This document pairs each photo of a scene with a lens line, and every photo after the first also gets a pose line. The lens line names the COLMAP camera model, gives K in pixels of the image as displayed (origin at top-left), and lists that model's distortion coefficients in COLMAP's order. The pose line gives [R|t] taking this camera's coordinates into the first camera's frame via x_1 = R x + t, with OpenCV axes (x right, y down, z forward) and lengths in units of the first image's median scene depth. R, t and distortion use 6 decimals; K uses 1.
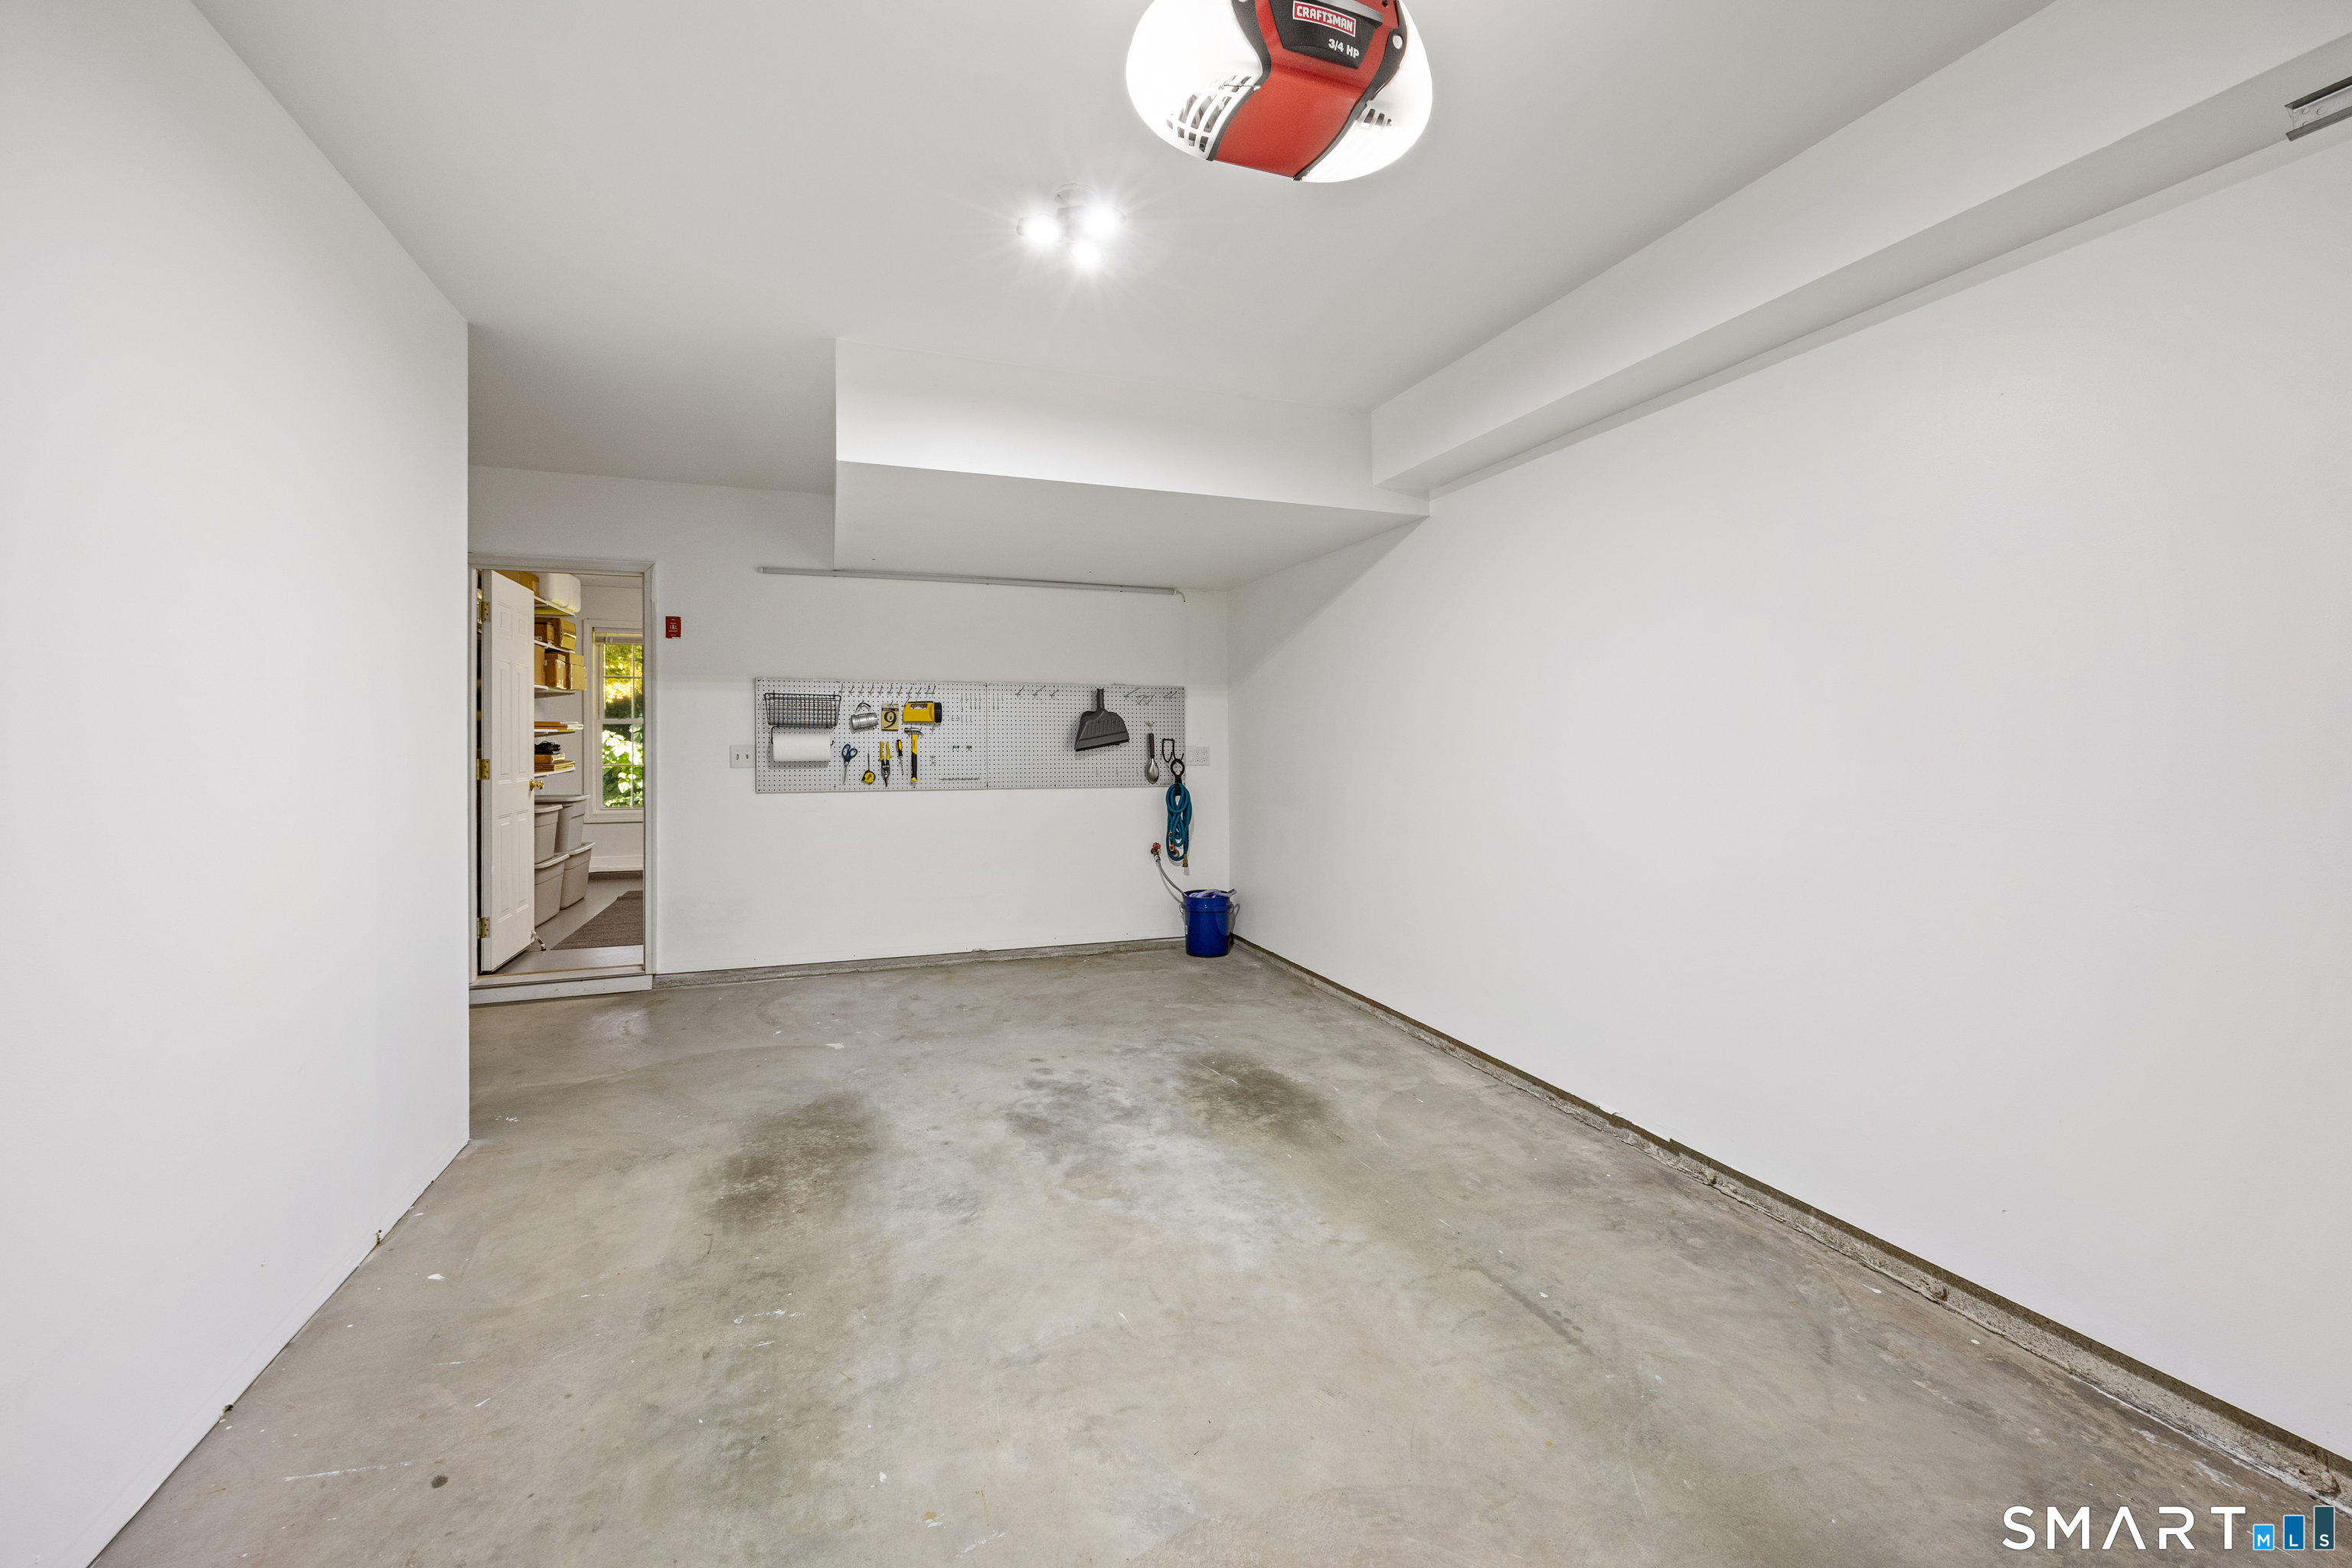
lens RADIAL K [[924.9, 0, 1174.3], [0, 924.9, 739.7], [0, 0, 1]] dist [-0.002678, -0.000264]
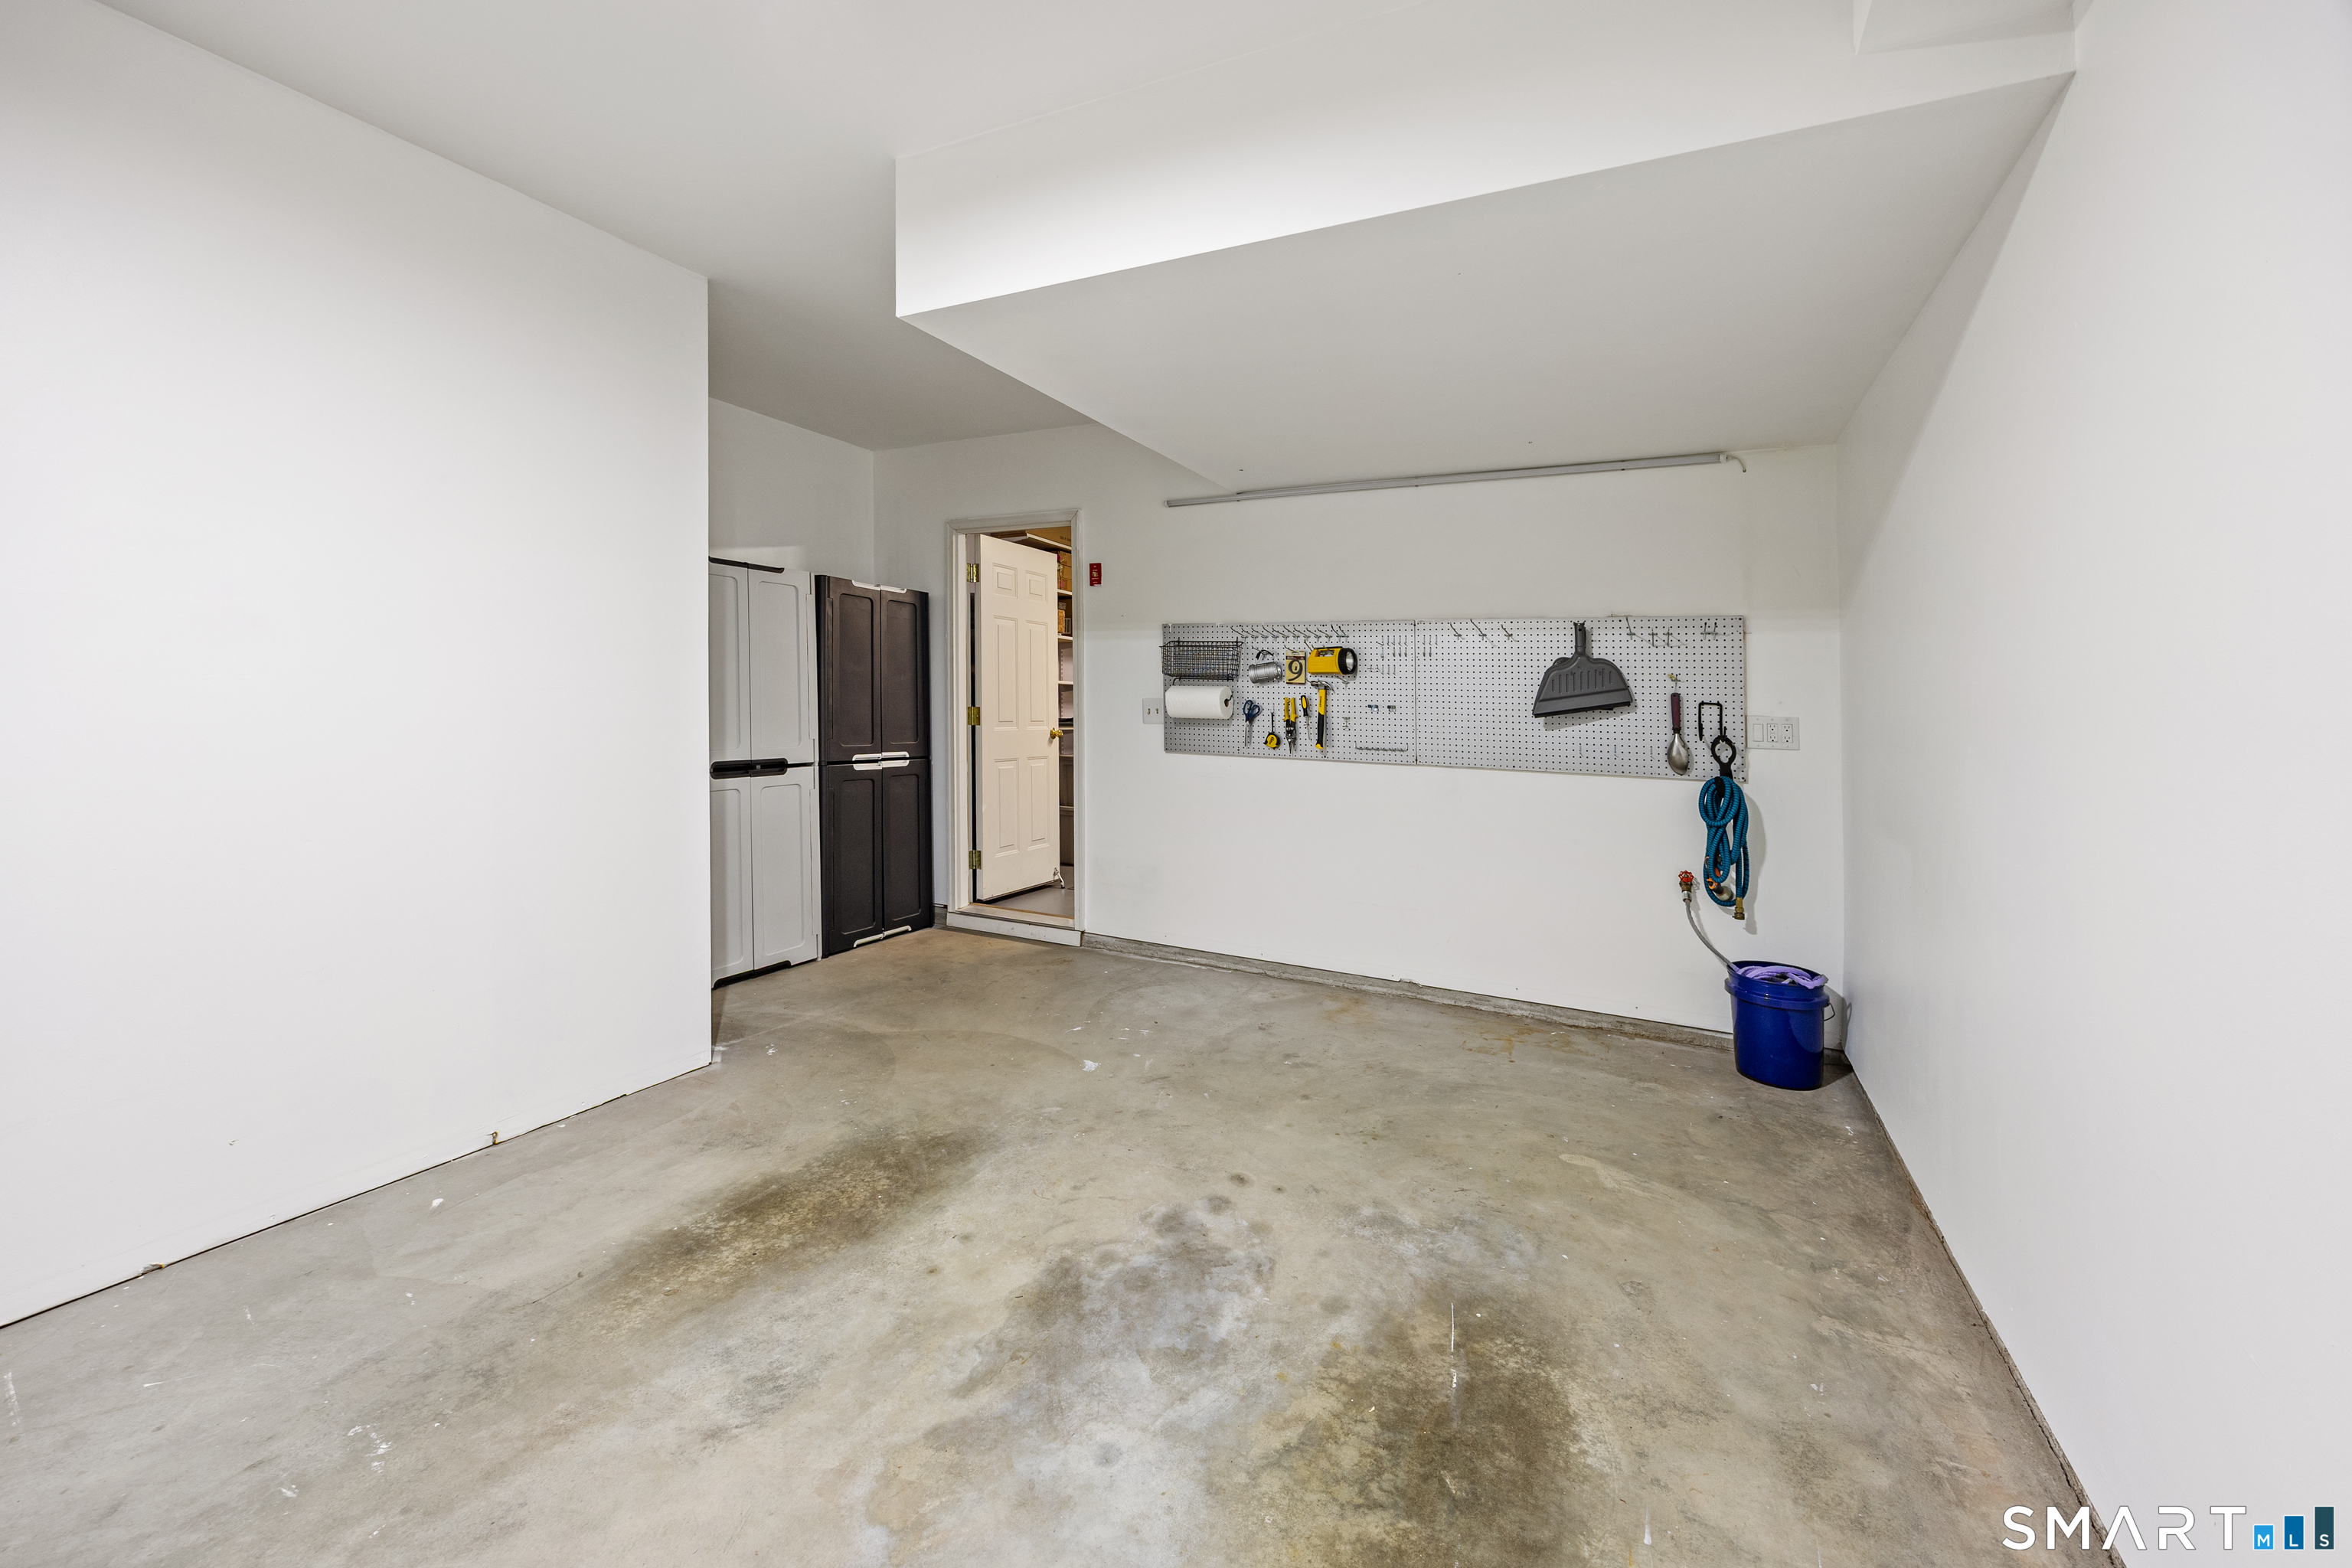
lens RADIAL K [[943.9, 0, 1178.2], [0, 943.9, 694.9], [0, 0, 1]] dist [-0.000603, -0.000146]
pose [[0.704897, 0.013708, -0.709177, 0.271725], [-0.024002, 0.999702, -0.004533, 0.007912], [0.708903, 0.020217, 0.705016, 0.463653]]
